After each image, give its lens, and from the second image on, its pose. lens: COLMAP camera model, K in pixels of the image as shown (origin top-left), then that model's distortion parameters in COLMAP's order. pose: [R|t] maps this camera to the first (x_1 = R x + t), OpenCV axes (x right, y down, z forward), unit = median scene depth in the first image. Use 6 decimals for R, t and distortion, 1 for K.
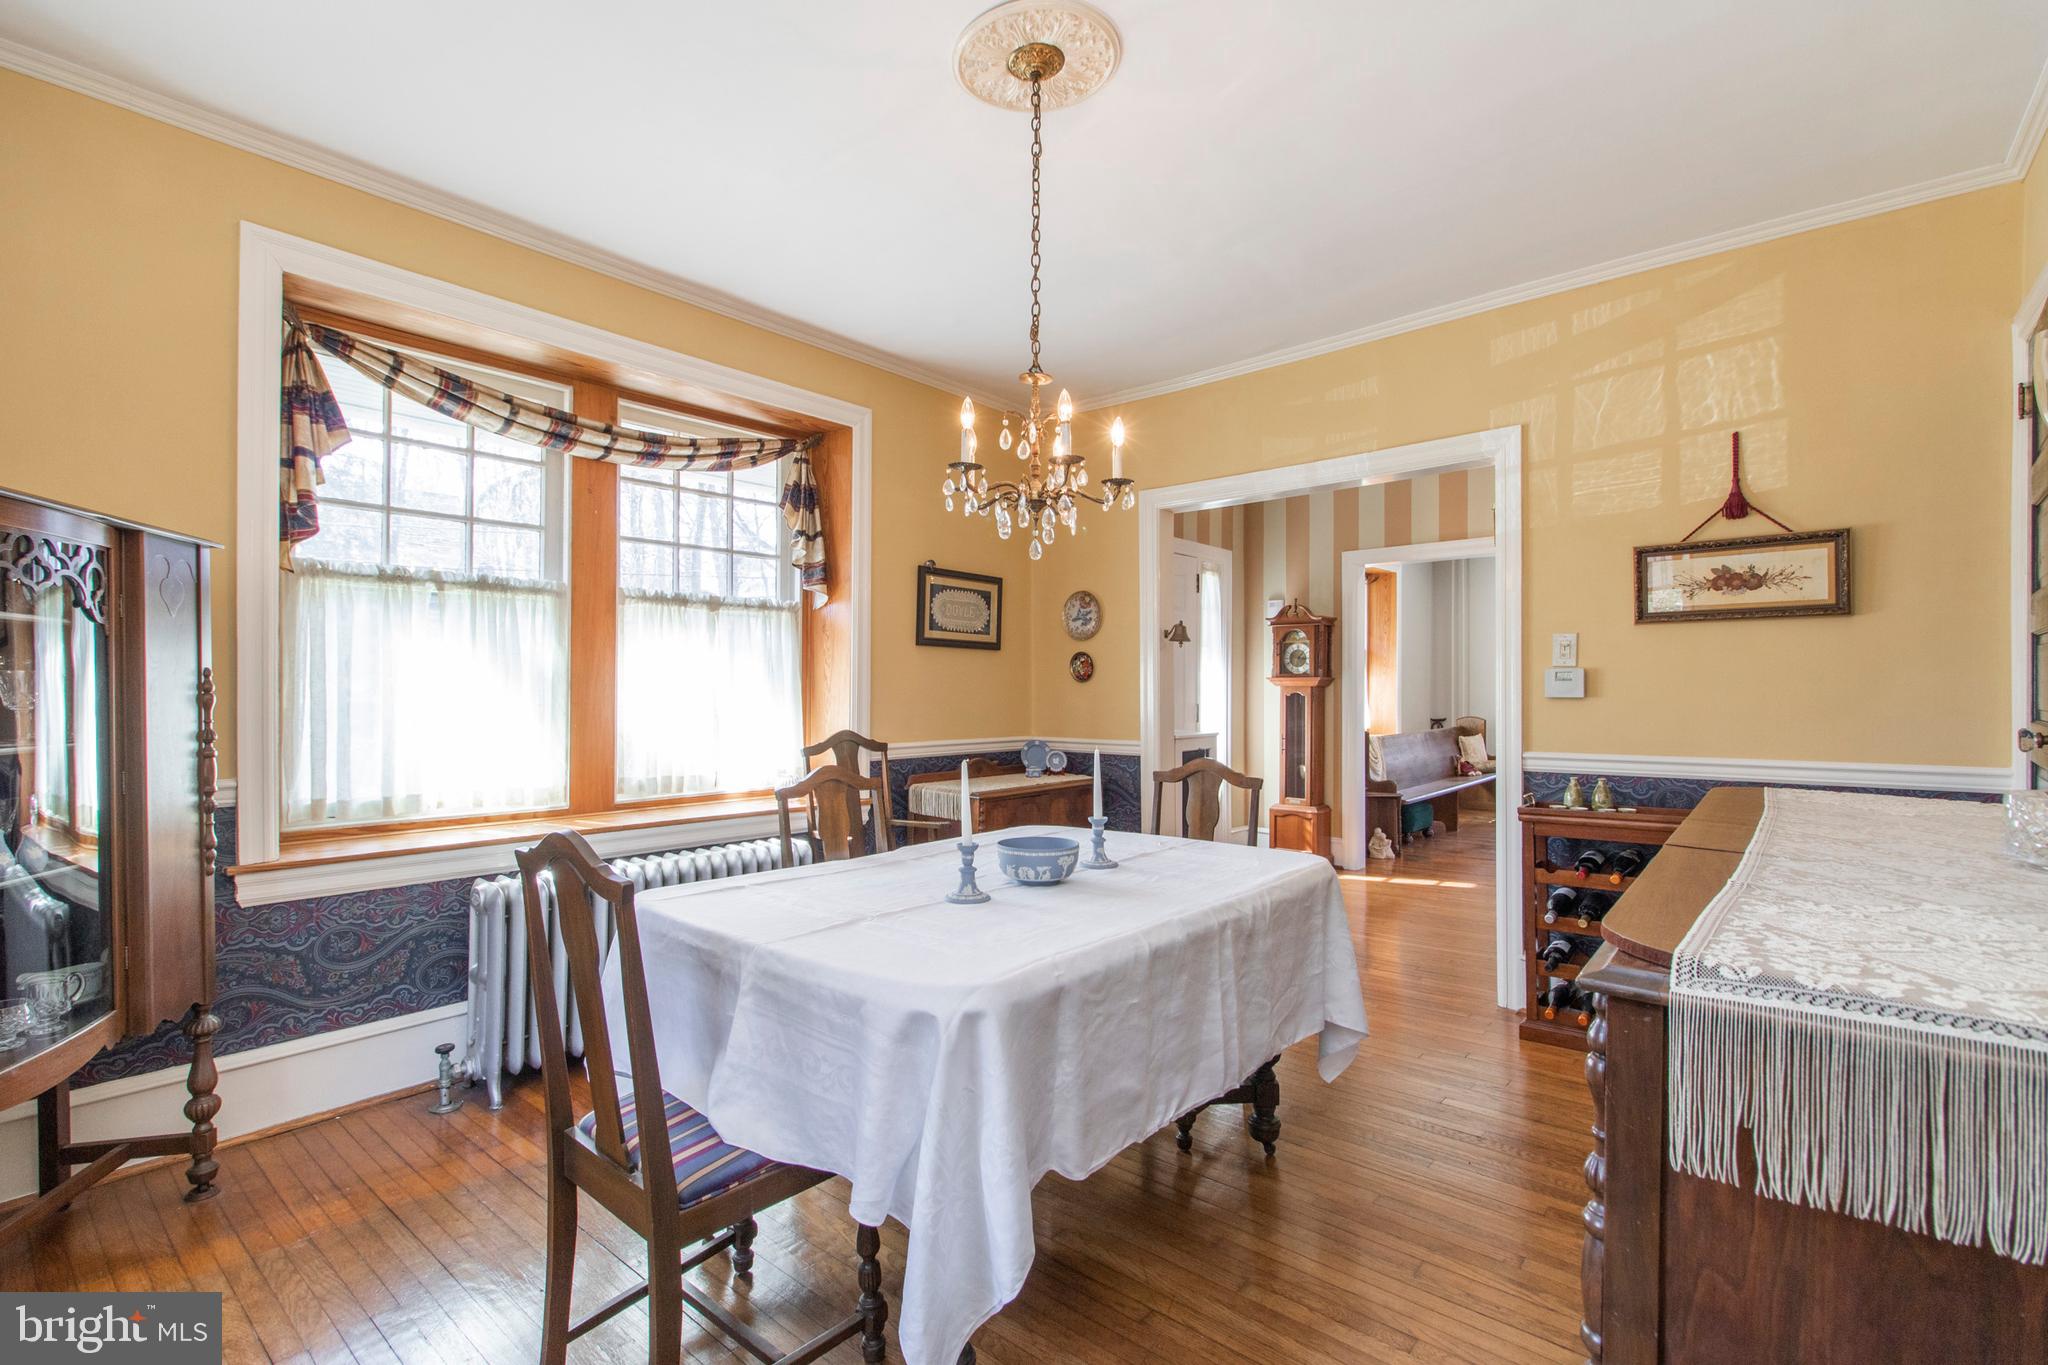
lens RADIAL K [[933.6, 0, 1028.5], [0, 933.6, 692.9], [0, 0, 1]] dist [0.001602, 0.000255]
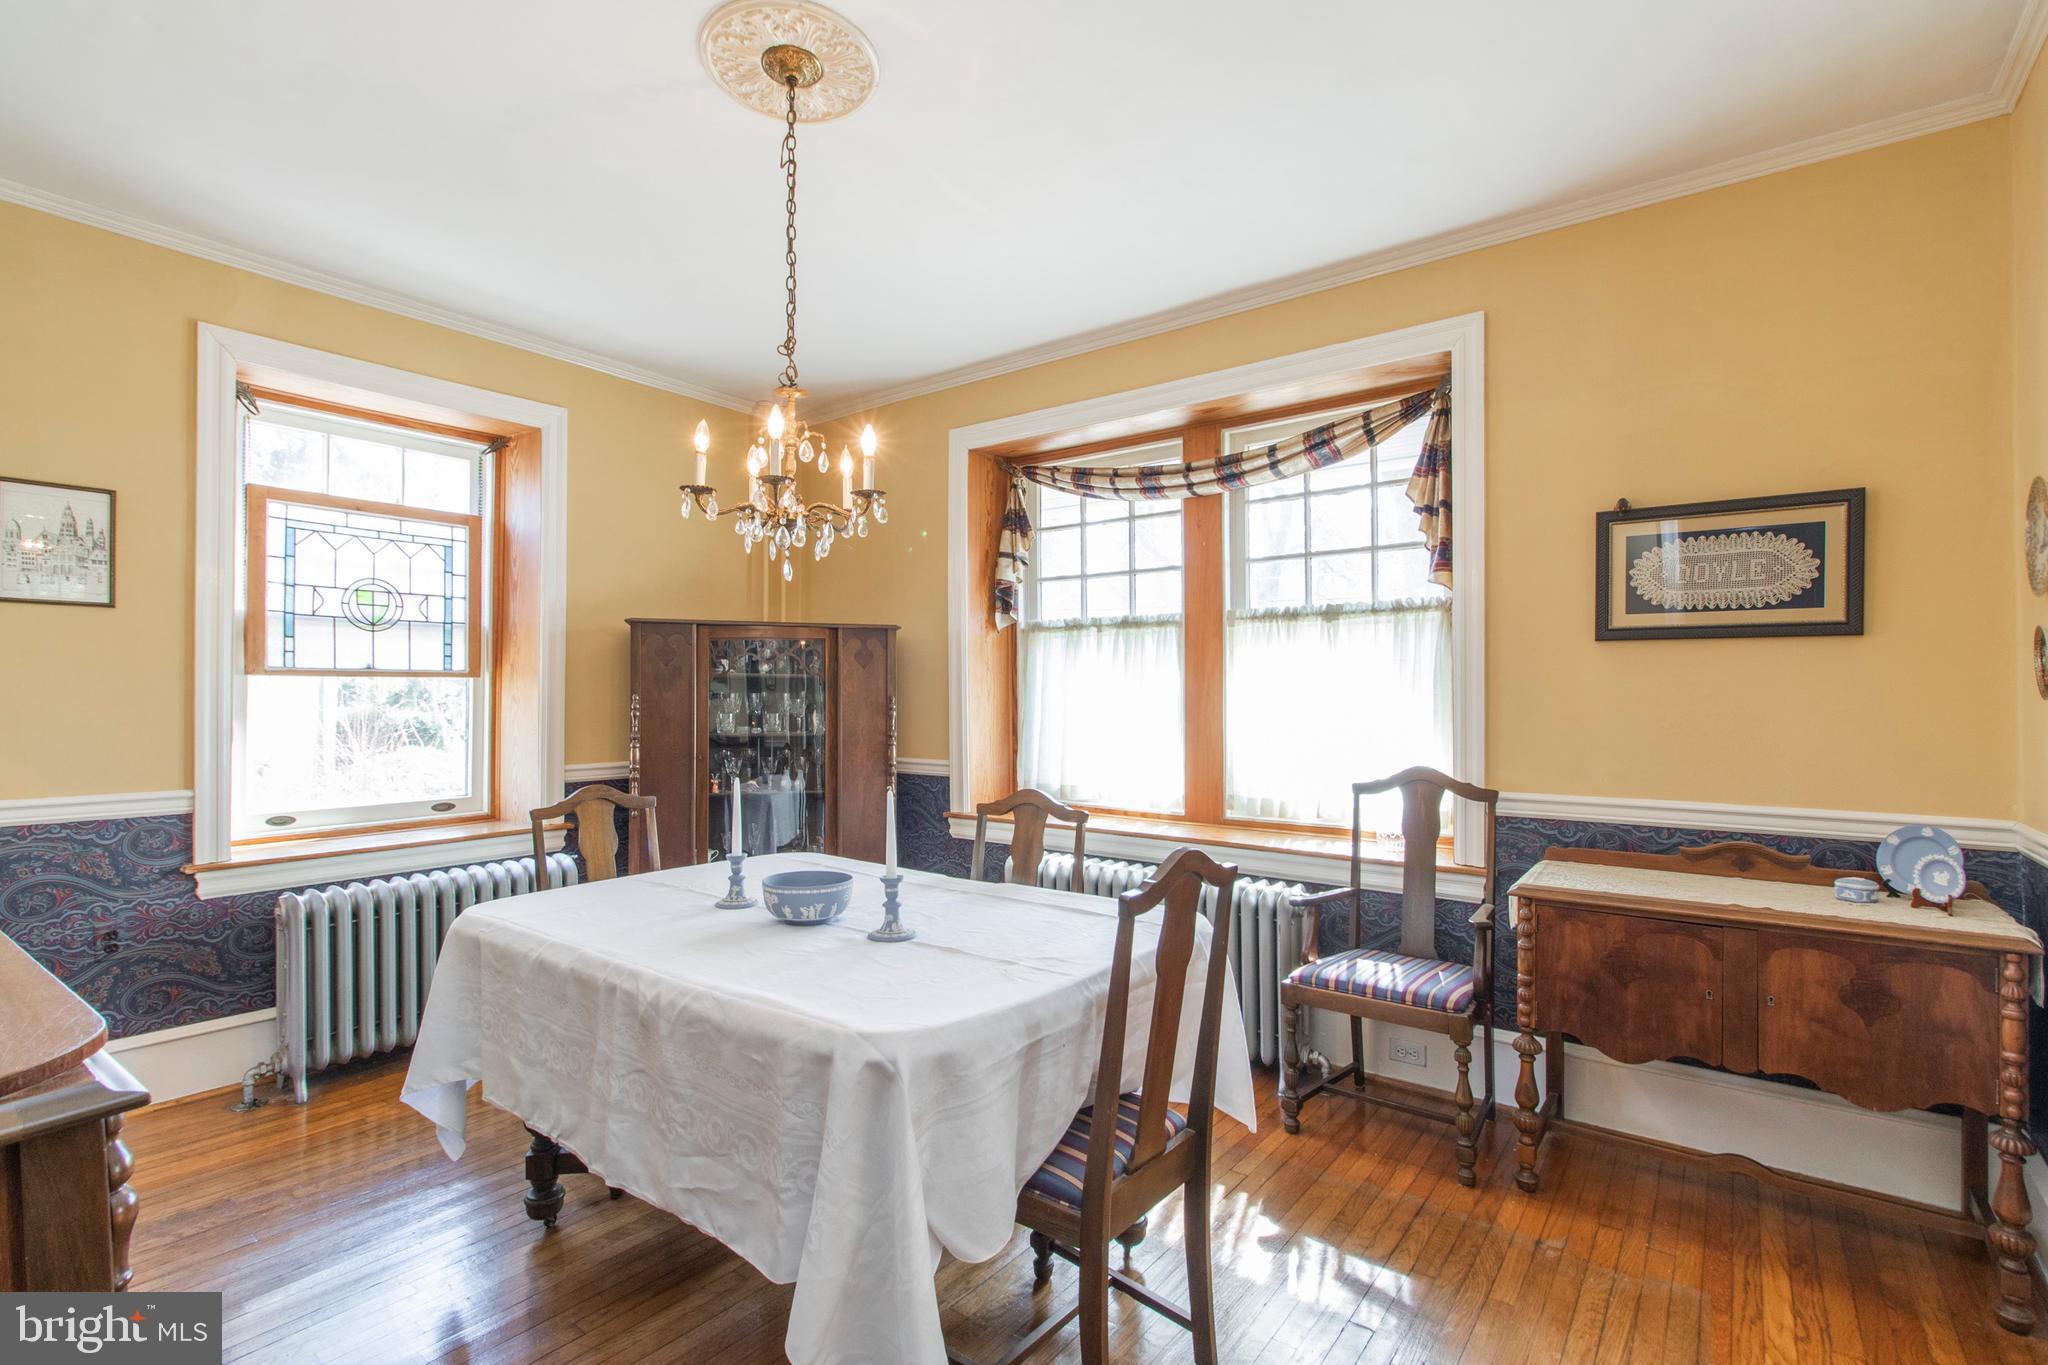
lens RADIAL K [[963.0, 0, 1046.8], [0, 963.0, 689.5], [0, 0, 1]] dist [0.001891, 0.000786]
pose [[0.058847, -0.011435, -0.998201, 0.614970], [-0.005911, 0.999913, -0.011804, -0.011151], [0.998249, 0.006595, 0.058775, 0.733075]]
